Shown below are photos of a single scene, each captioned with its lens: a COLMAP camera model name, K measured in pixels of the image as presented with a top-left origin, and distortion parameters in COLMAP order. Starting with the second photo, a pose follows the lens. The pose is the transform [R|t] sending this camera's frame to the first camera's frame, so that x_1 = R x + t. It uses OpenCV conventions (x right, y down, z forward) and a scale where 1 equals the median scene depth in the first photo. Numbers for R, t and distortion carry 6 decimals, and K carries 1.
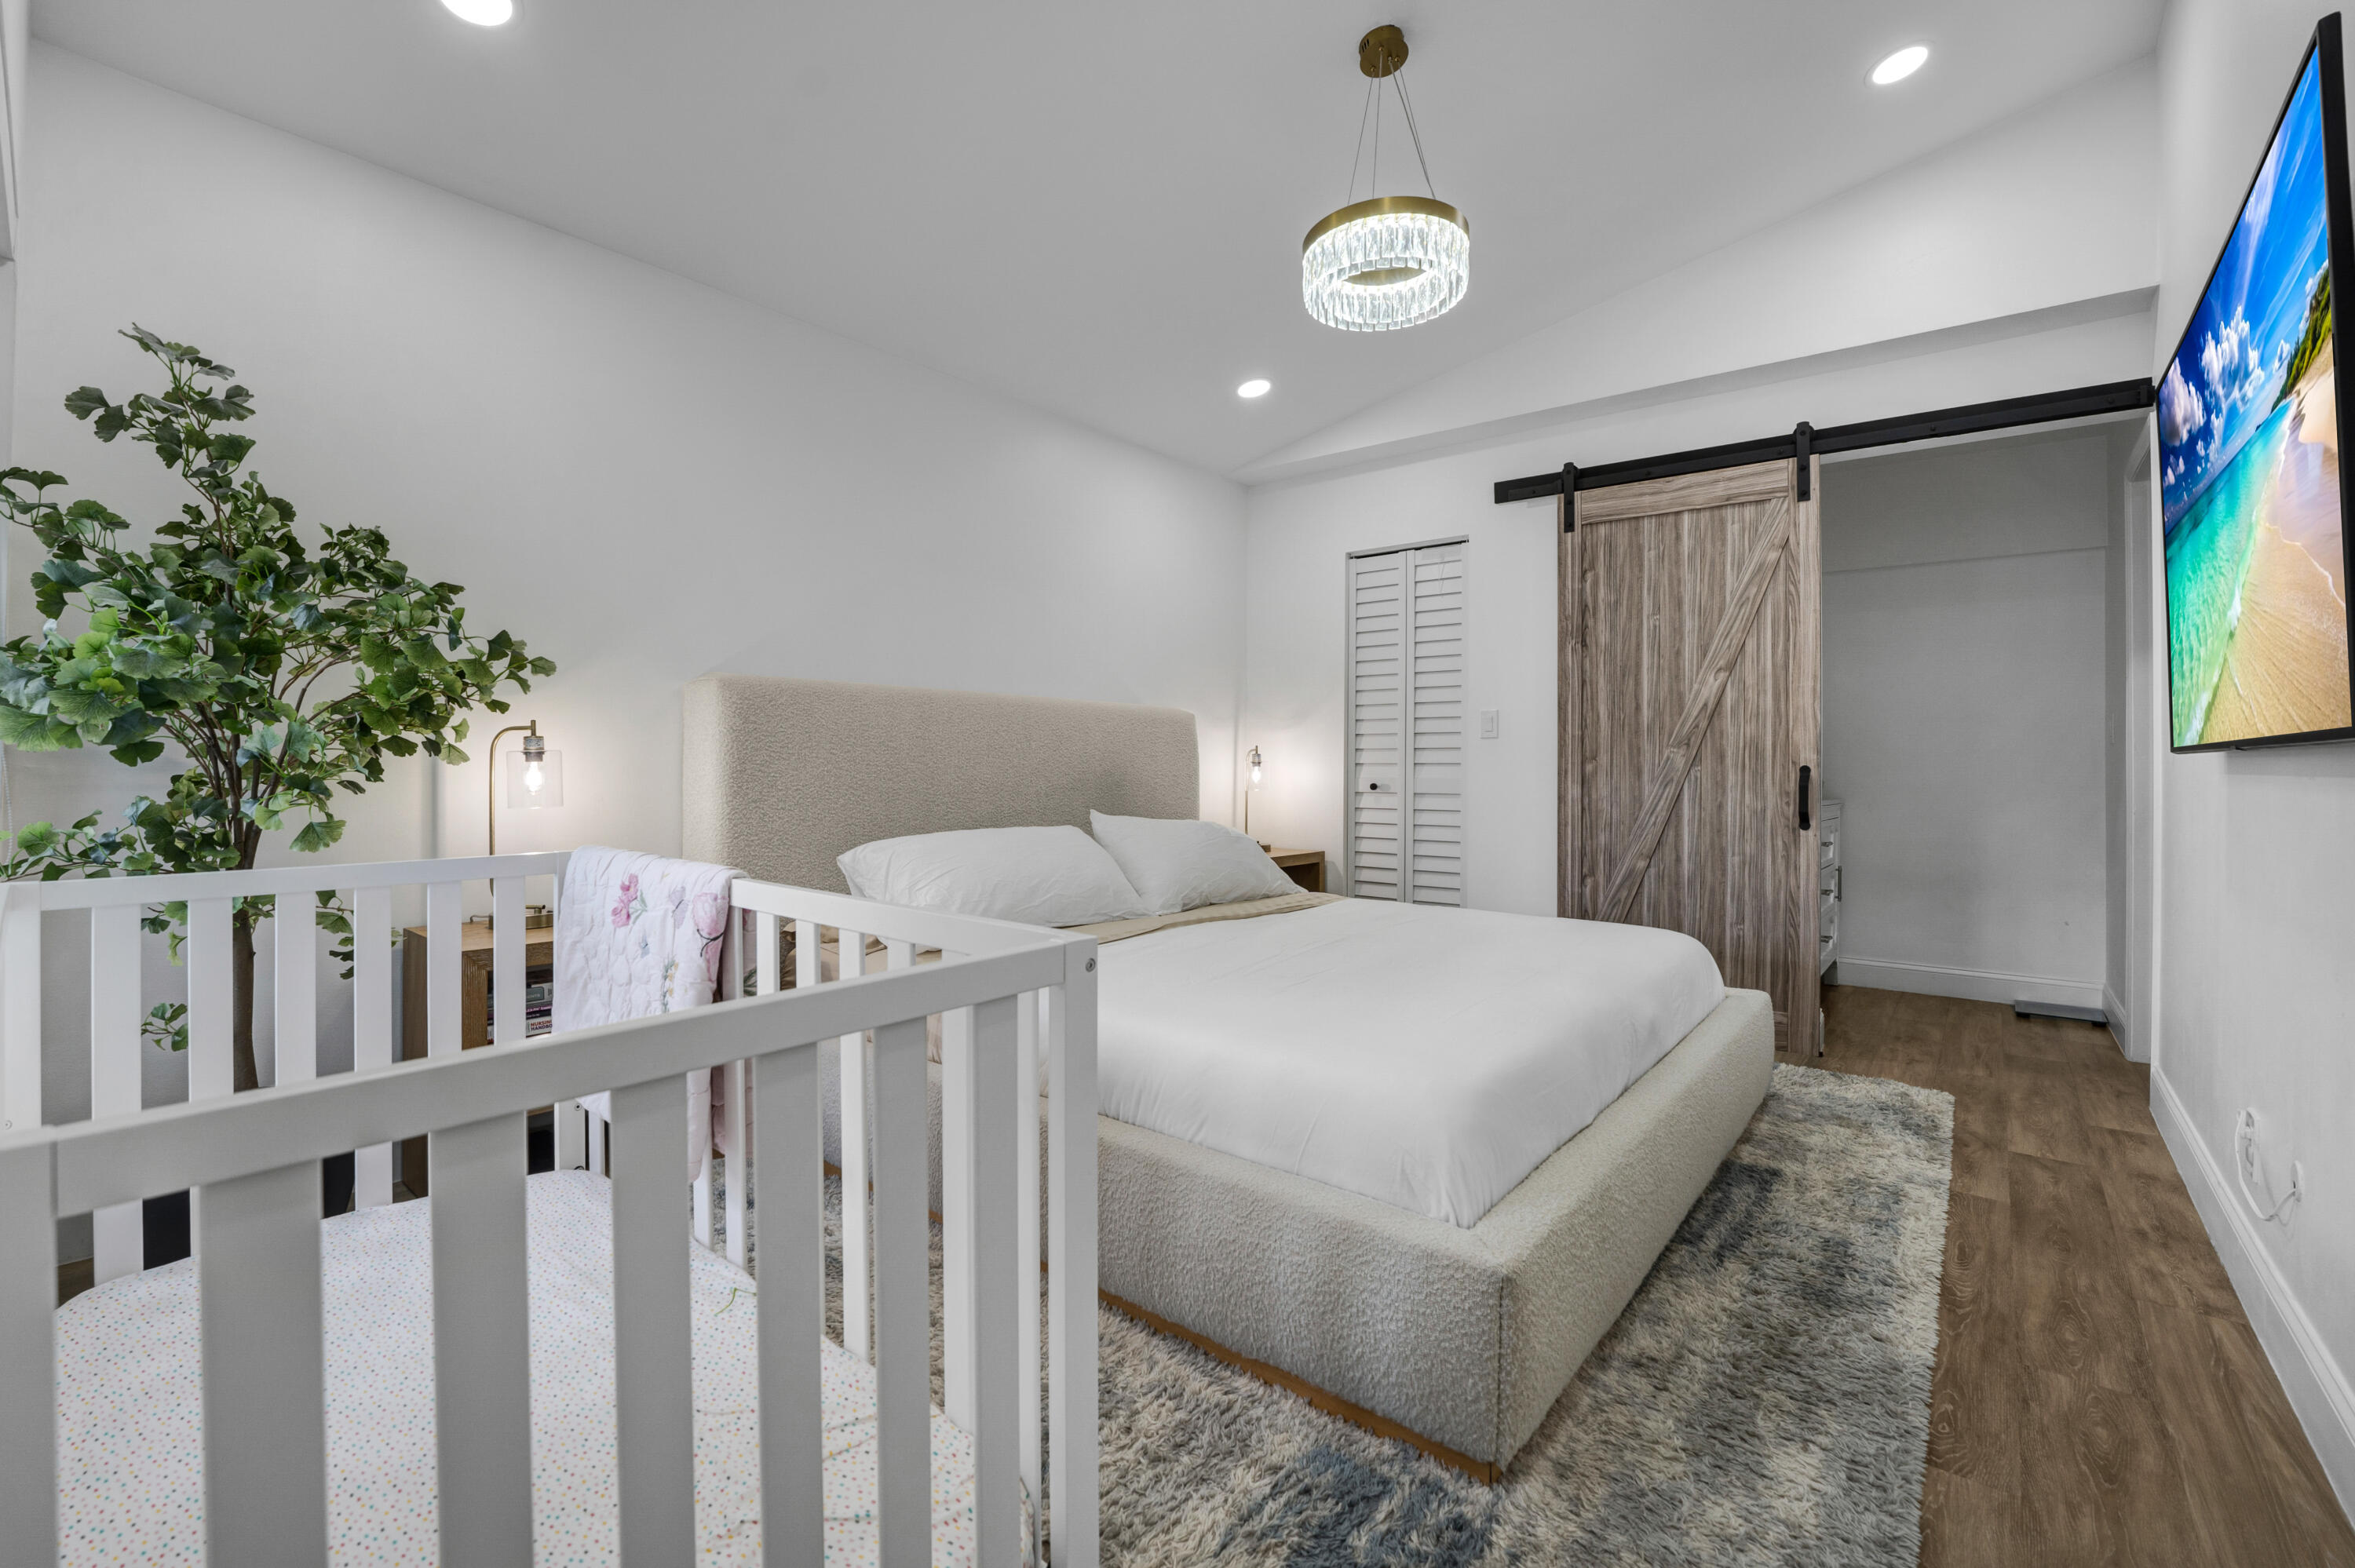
lens RADIAL K [[1020.1, 0, 1164.5], [0, 1020.1, 793.3], [0, 0, 1]] dist [-0.014720, -0.000748]
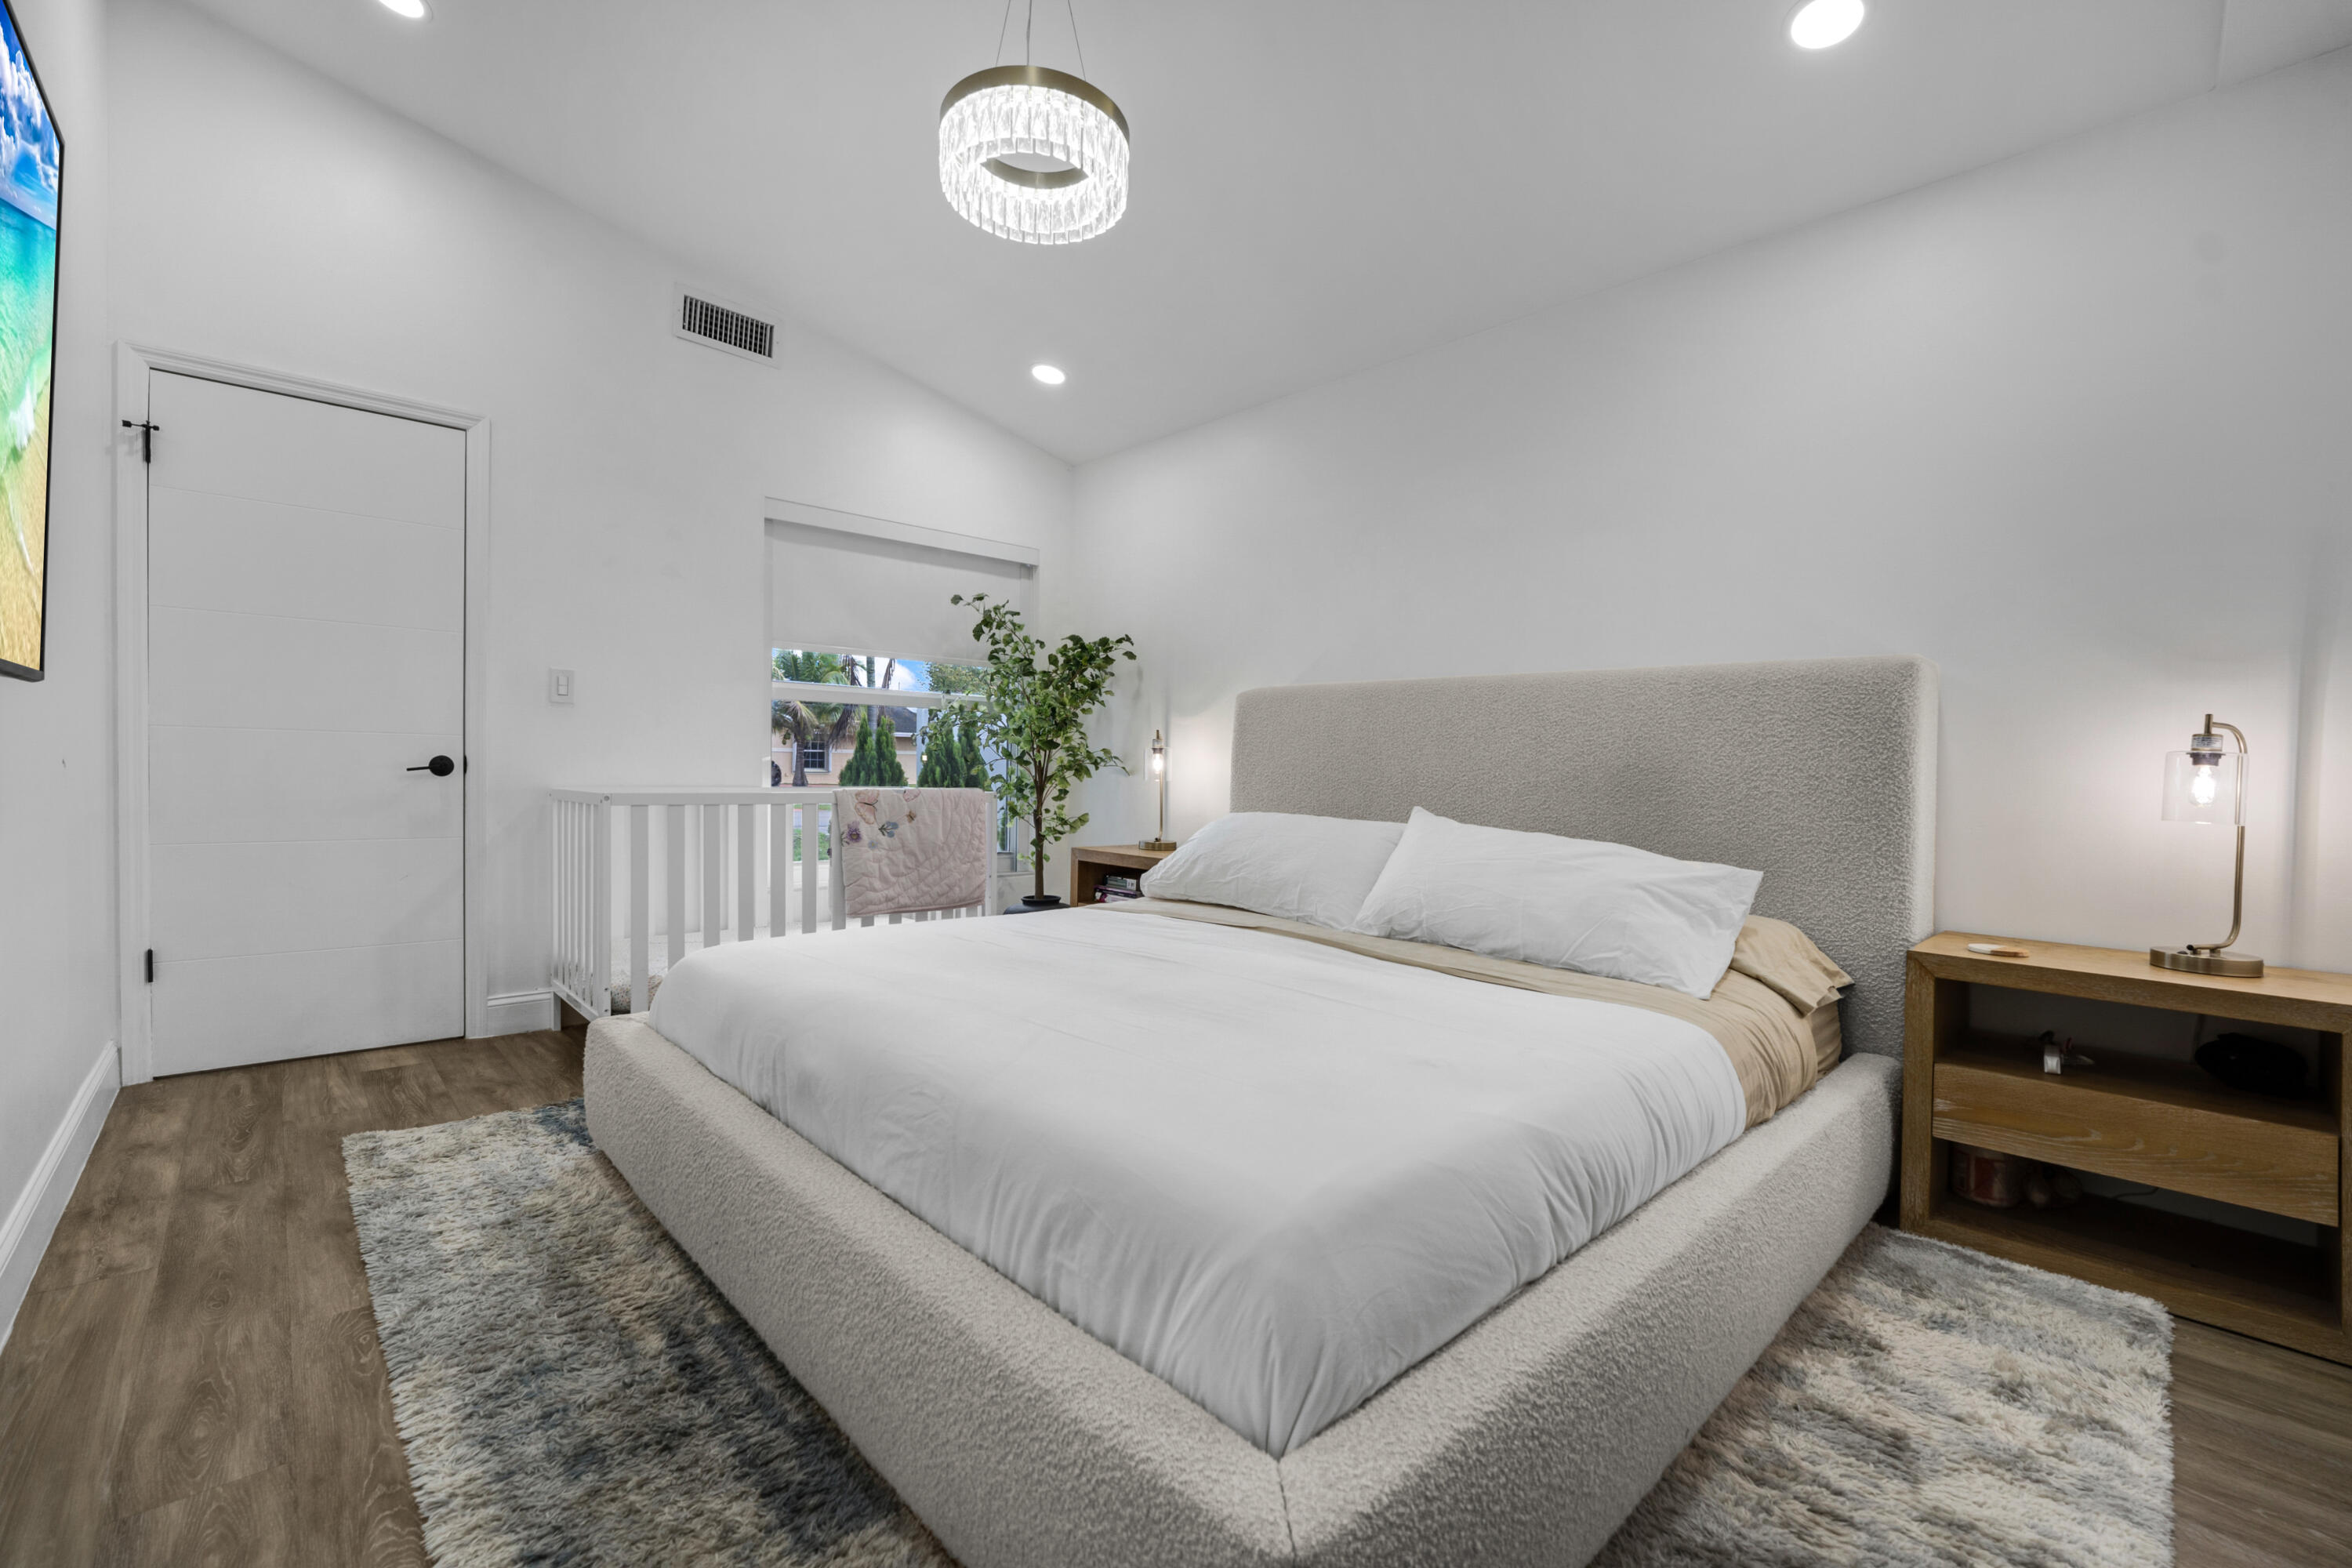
lens RADIAL K [[982.8, 0, 1176.0], [0, 982.8, 784.0], [0, 0, 1]] dist [-0.003255, -0.000319]
pose [[-0.139355, 0.021351, -0.990012, 1.441523], [-0.038589, 0.998891, 0.026974, -0.034682], [0.989490, 0.041963, -0.138376, 1.698833]]
